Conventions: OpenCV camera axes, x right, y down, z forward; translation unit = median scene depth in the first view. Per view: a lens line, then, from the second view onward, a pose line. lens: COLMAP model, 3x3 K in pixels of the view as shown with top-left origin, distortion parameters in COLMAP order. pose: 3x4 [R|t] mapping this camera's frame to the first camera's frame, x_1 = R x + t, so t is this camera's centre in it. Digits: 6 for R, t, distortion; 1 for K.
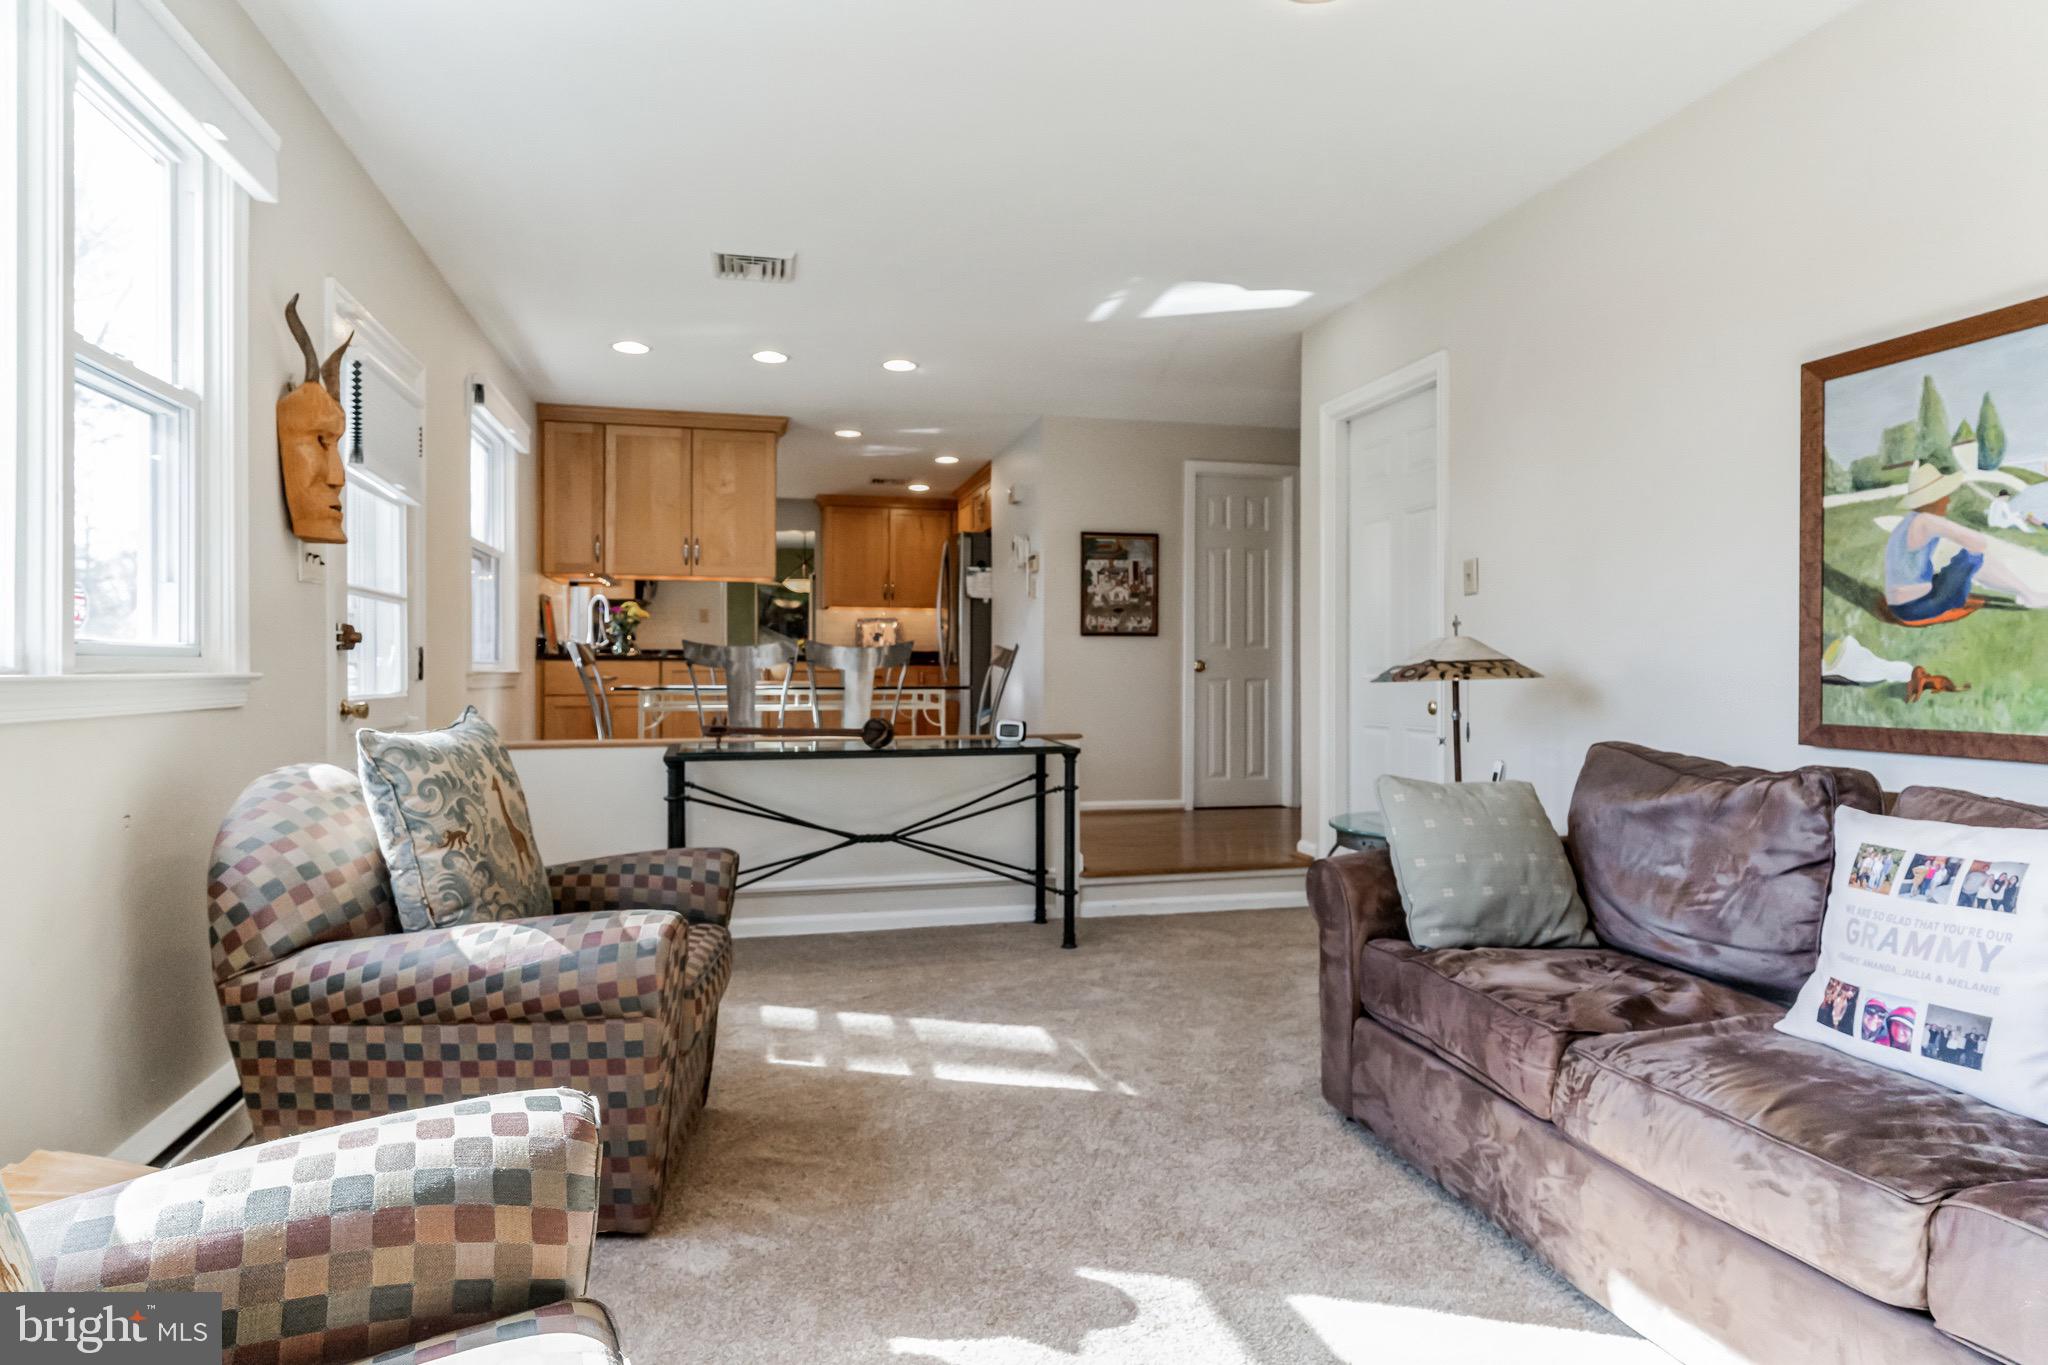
lens RADIAL K [[1170.3, 0, 1028.4], [0, 1170.3, 672.9], [0, 0, 1]] dist [0.005532, 0.001426]
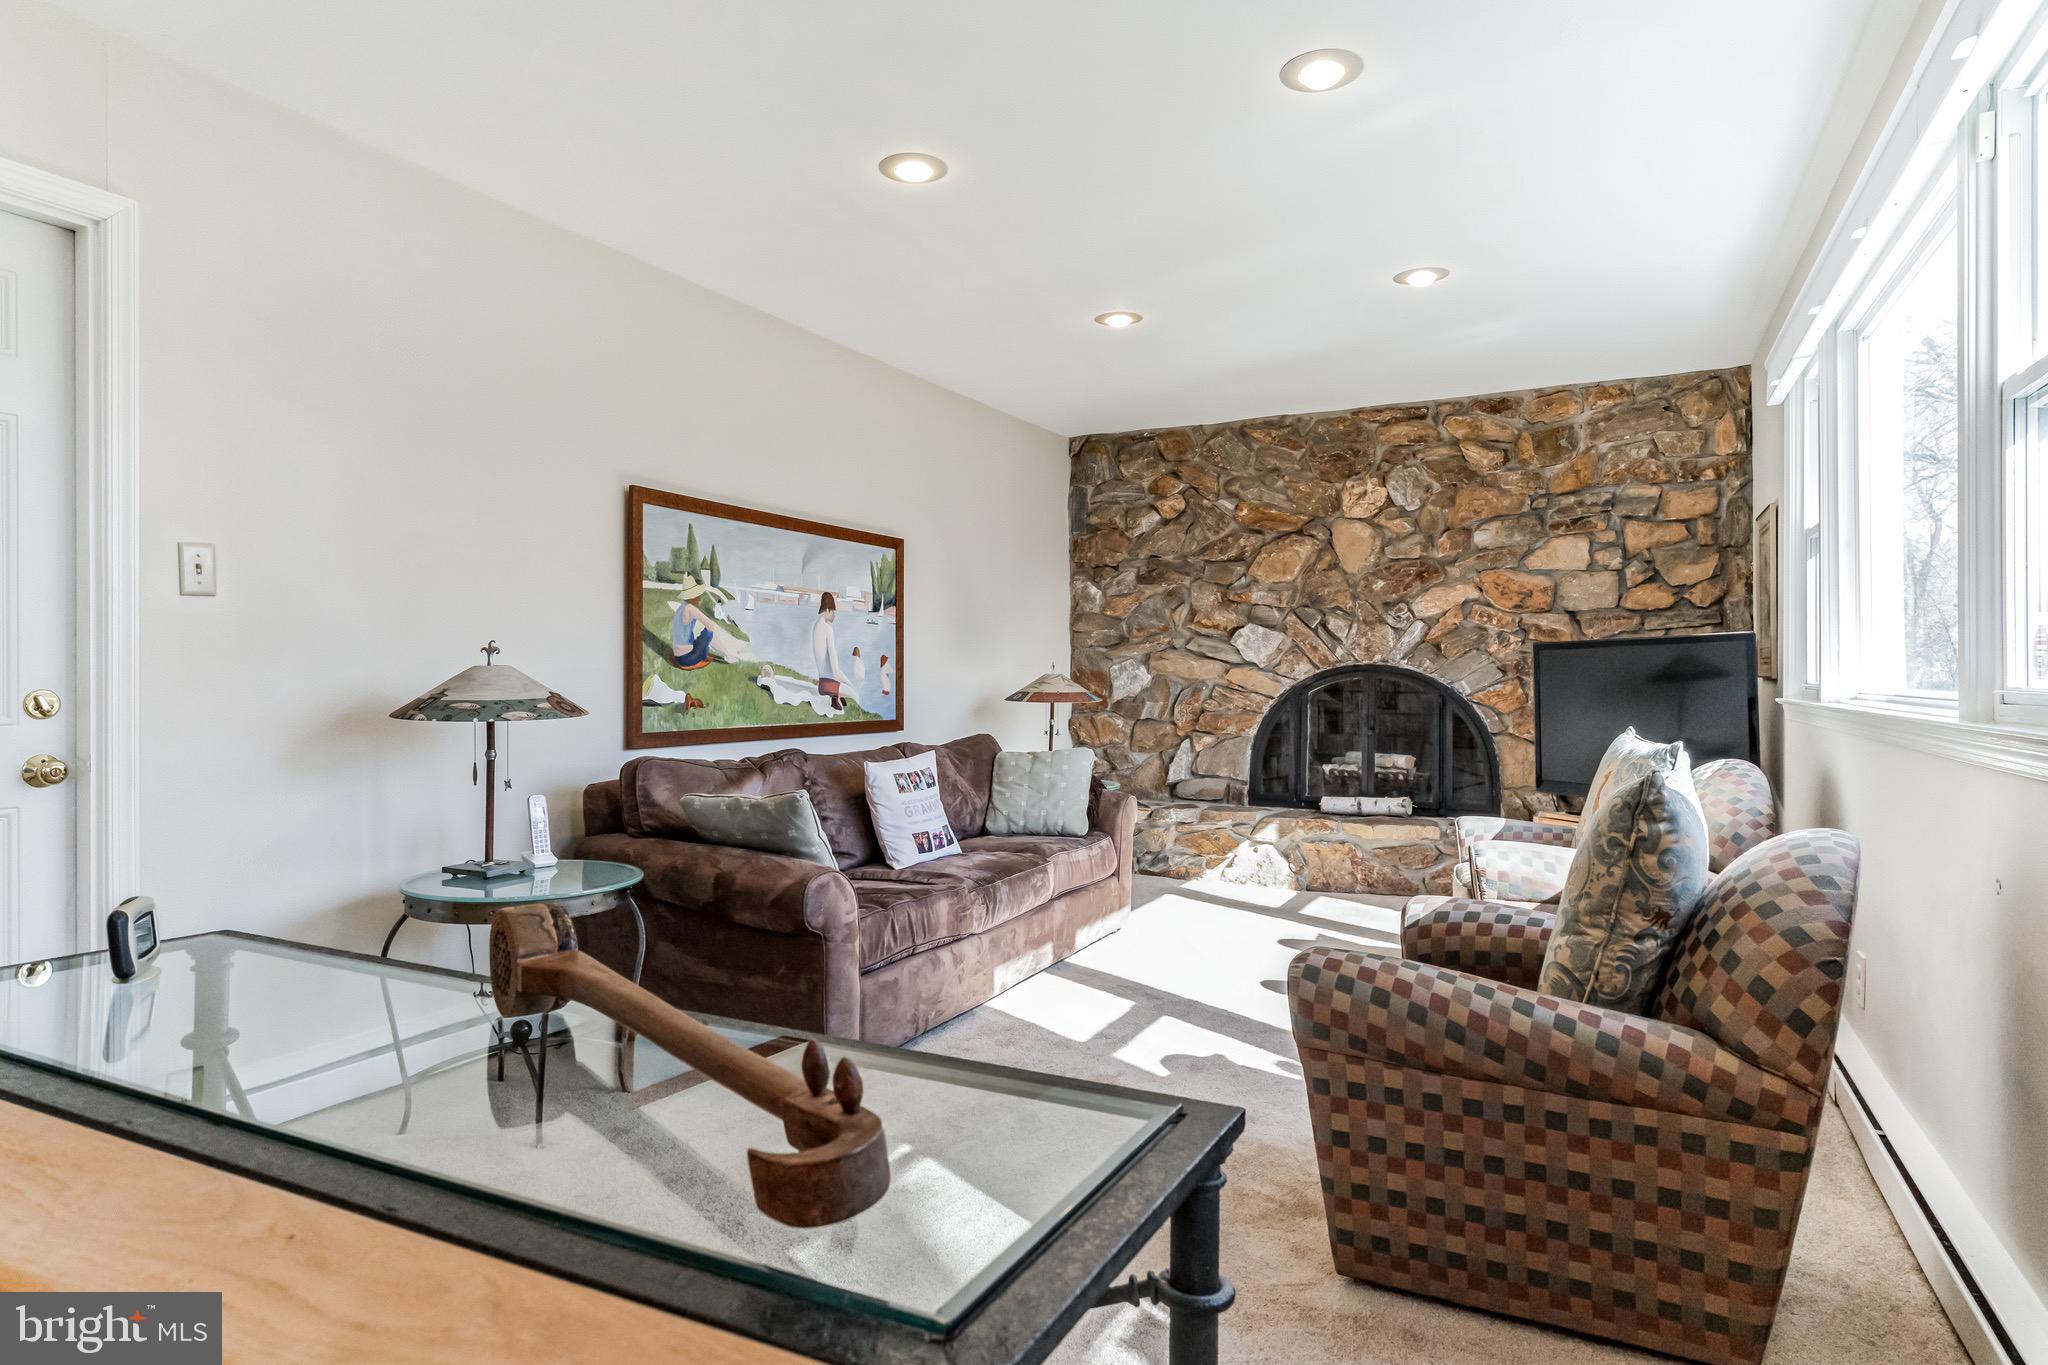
lens RADIAL K [[1170.3, 0, 1020.6], [0, 1170.3, 675.3], [0, 0, 1]] dist [0.005532, 0.001426]
pose [[-0.744411, 0.000910, 0.667721, -0.729438], [0.002434, 0.999996, 0.001351, -0.032942], [-0.667717, 0.002630, -0.744410, 1.935860]]
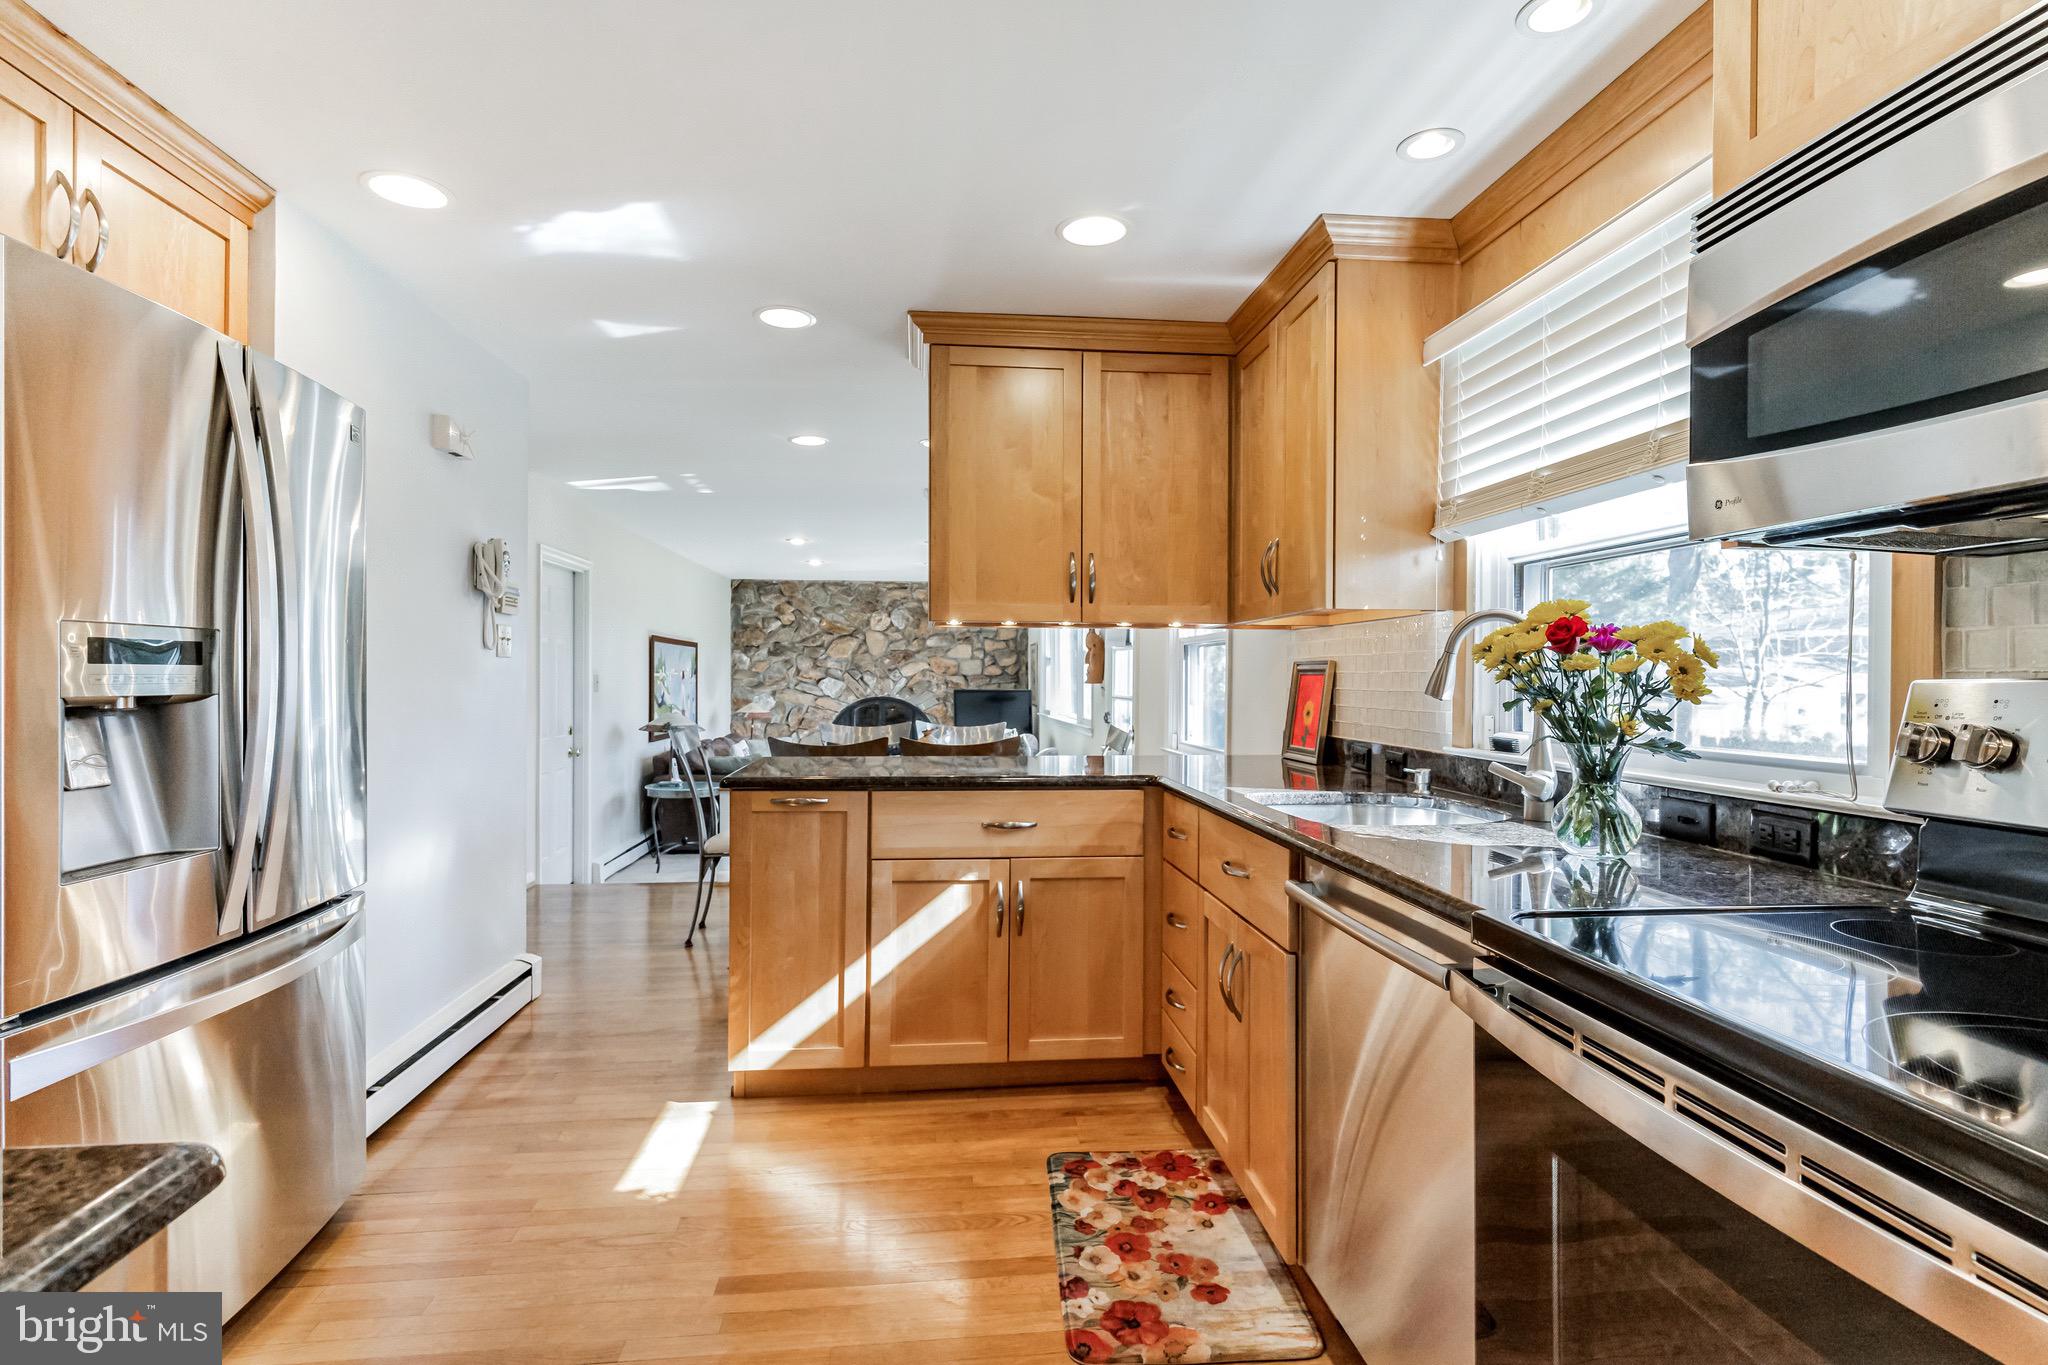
lens RADIAL K [[1002.6, 0, 1023.2], [0, 1002.6, 681.1], [0, 0, 1]] dist [0.000766, -0.002164]
pose [[-0.988503, -0.004706, 0.151129, -1.007260], [-0.003530, 0.999961, 0.008049, -0.172369], [-0.151161, 0.007423, -0.988481, 4.287925]]
